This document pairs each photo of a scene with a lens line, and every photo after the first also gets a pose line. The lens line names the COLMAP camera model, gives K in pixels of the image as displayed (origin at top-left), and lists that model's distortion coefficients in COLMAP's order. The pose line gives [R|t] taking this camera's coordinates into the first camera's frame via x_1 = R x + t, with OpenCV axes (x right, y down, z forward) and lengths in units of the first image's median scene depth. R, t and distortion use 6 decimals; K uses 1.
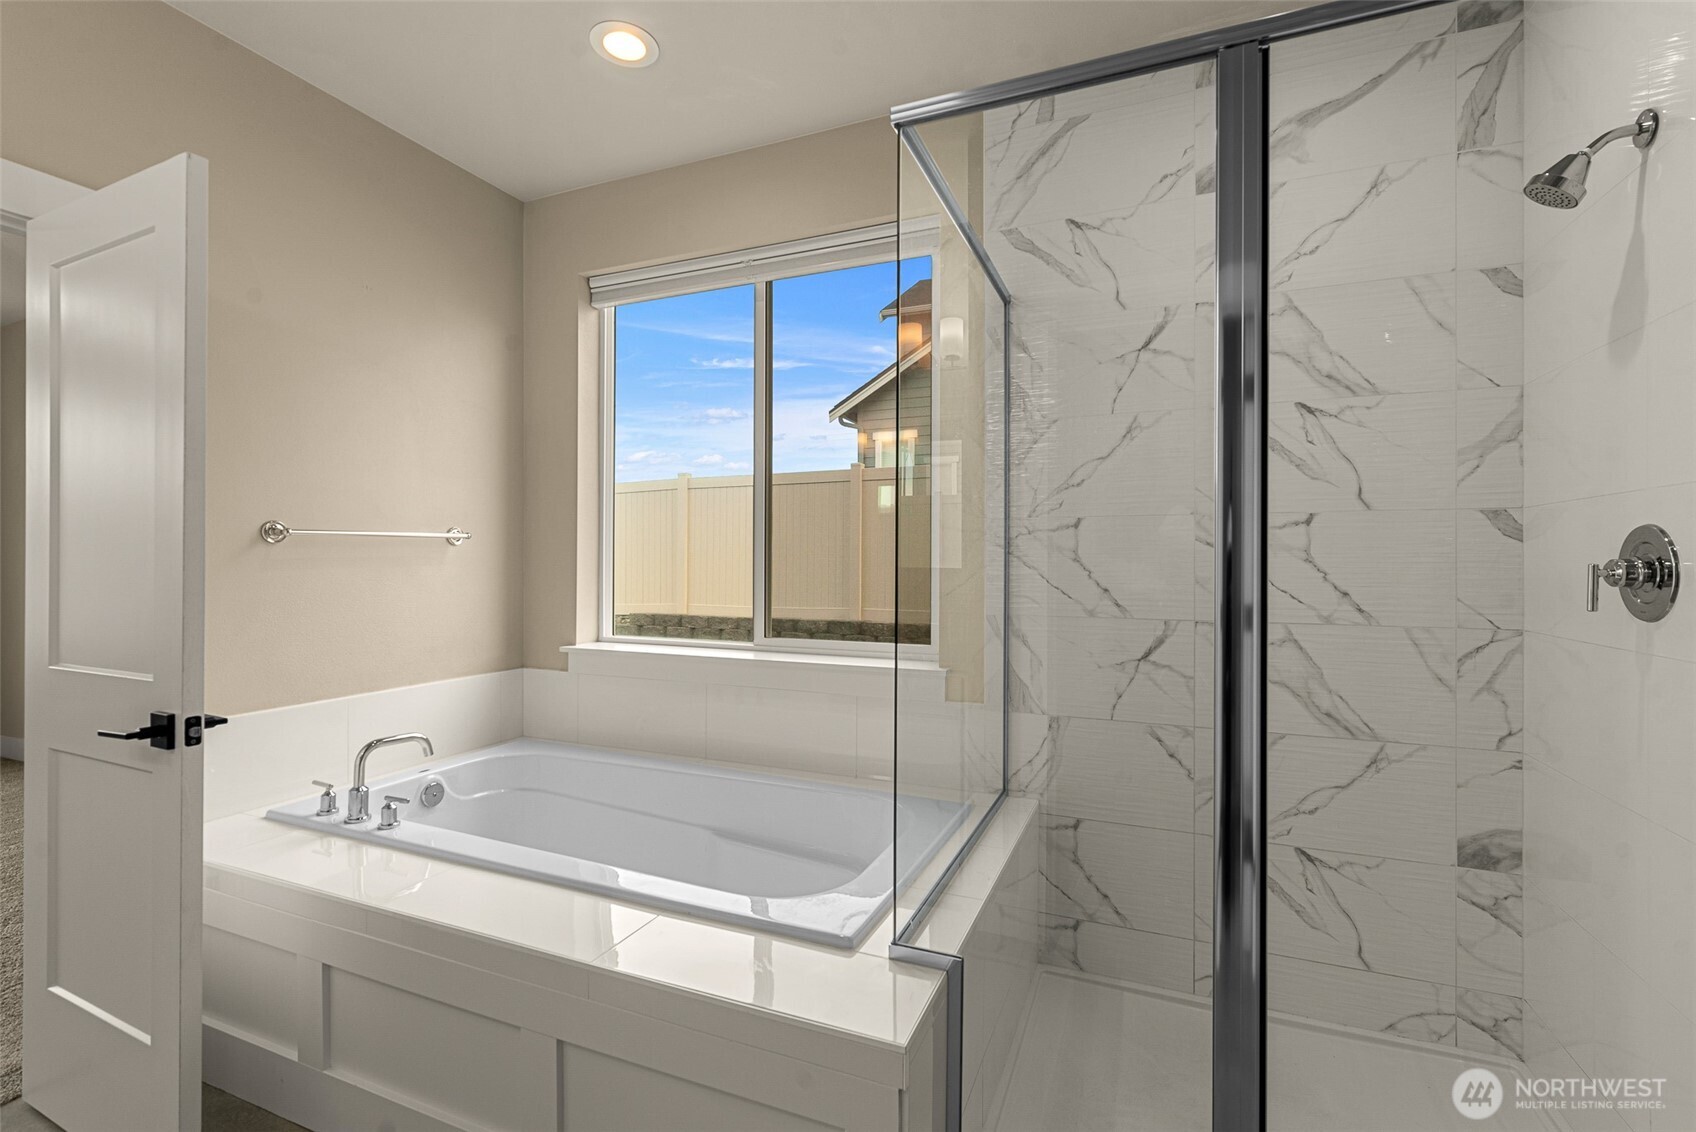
lens RADIAL K [[749.6, 0, 854.4], [0, 749.6, 563.2], [0, 0, 1]] dist [0.010382, -0.000061]
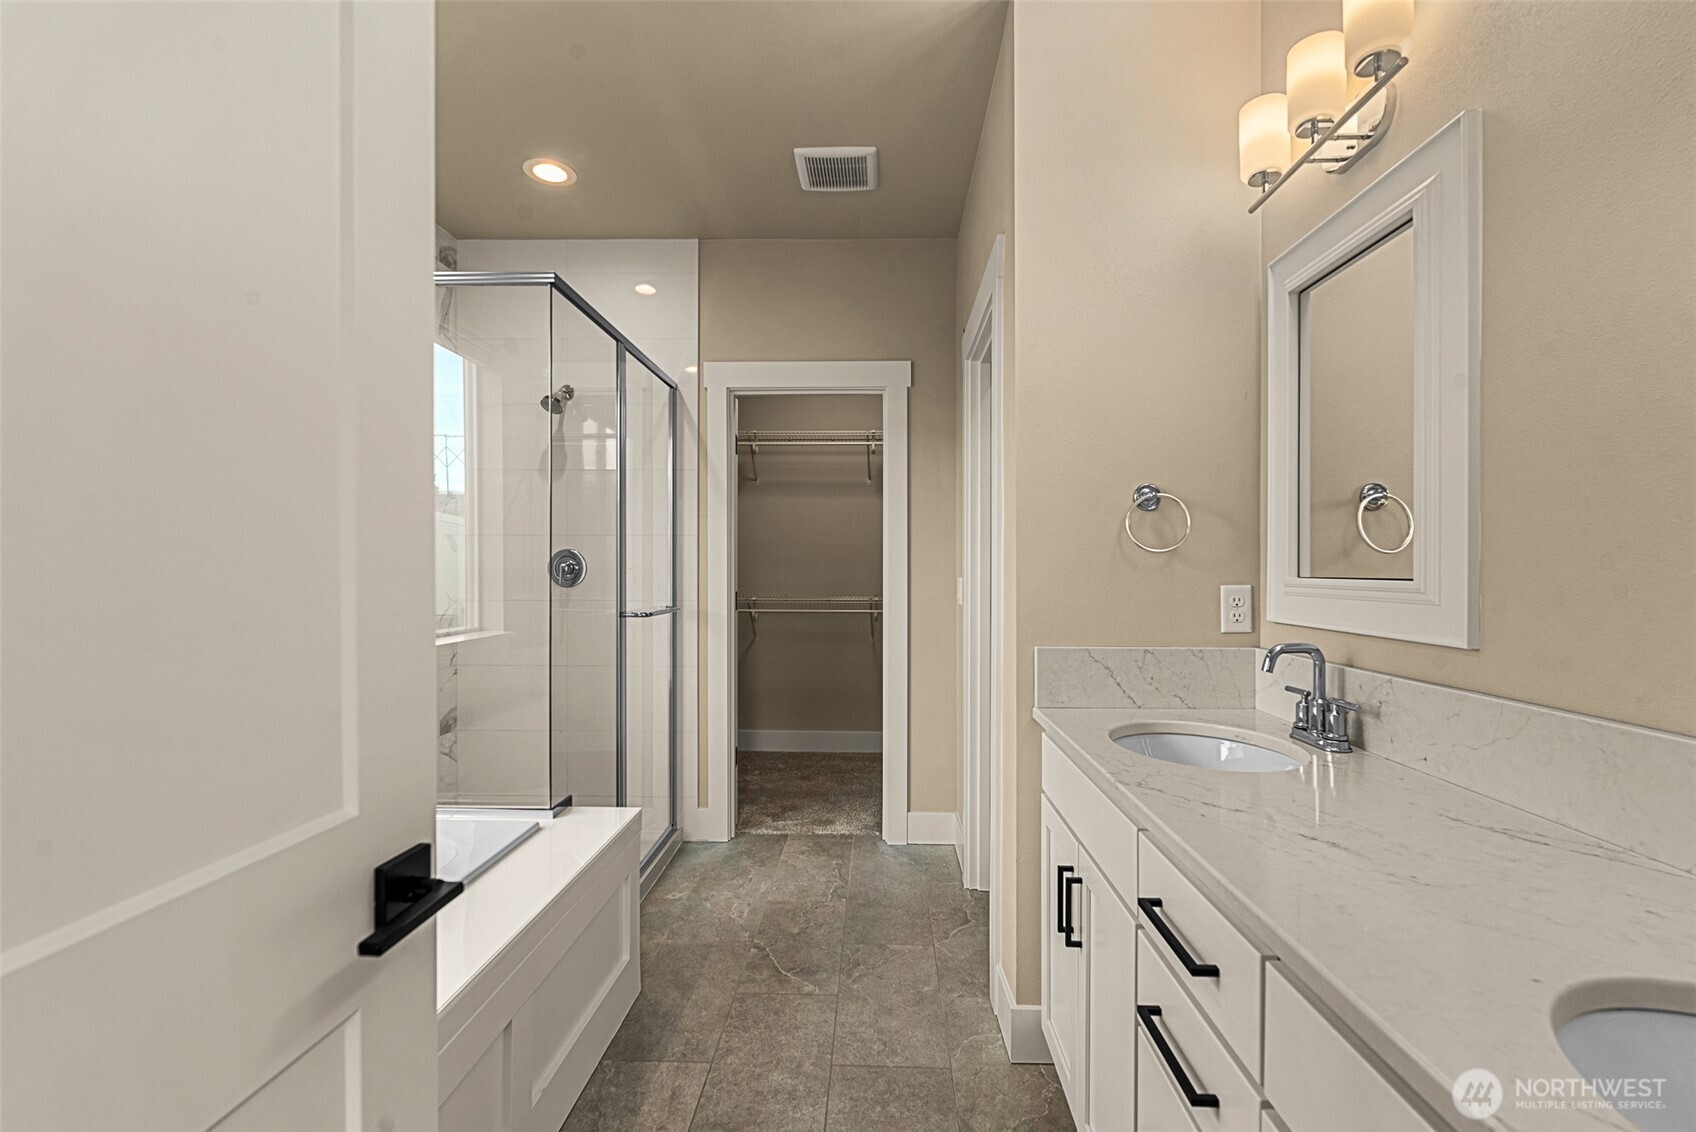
lens RADIAL K [[749.6, 0, 854.4], [0, 749.6, 563.2], [0, 0, 1]] dist [0.010382, -0.000061]
pose [[-0.348544, 0.004727, 0.937281, -1.201470], [-0.002889, 0.999977, -0.006117, 0.006400], [-0.937288, -0.004840, -0.348522, 0.719544]]
